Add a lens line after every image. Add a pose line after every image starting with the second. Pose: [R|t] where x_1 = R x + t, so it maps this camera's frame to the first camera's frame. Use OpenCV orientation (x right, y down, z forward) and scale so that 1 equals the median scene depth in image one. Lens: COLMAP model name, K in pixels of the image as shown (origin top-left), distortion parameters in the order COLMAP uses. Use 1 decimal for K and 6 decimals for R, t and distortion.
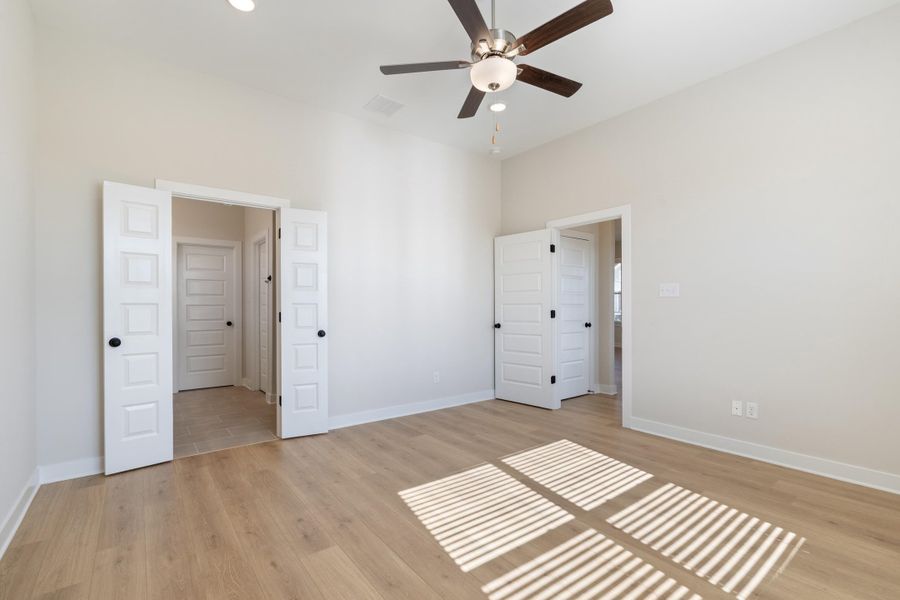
lens RADIAL K [[405.4, 0, 442.3], [0, 405.4, 308.5], [0, 0, 1]] dist [-0.010059, -0.000046]
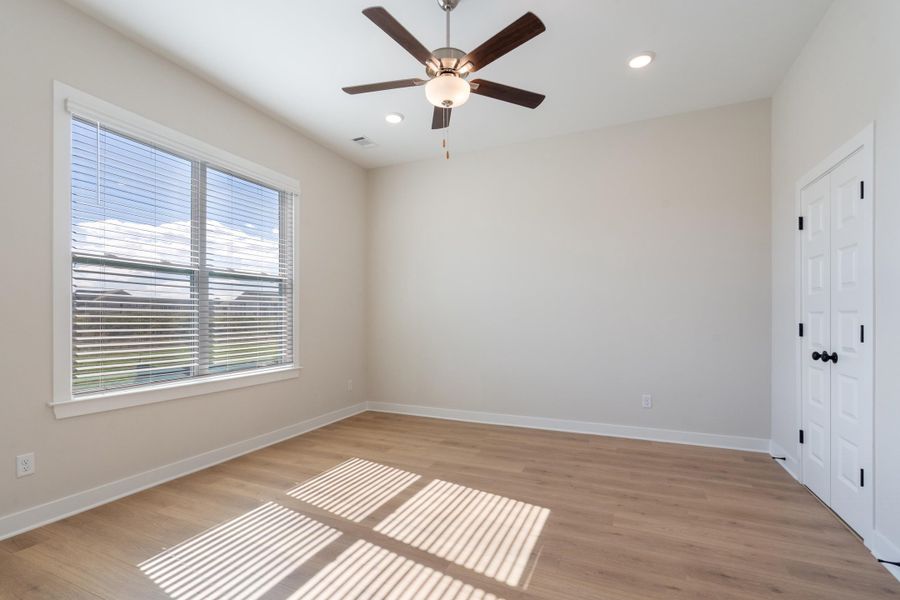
lens RADIAL K [[405.4, 0, 442.3], [0, 405.4, 308.5], [0, 0, 1]] dist [-0.010059, -0.000046]
pose [[-0.873259, -0.008249, -0.487187, 0.615707], [-0.000476, 0.999871, -0.016076, -0.010622], [0.487256, -0.013807, -0.873150, 1.805624]]
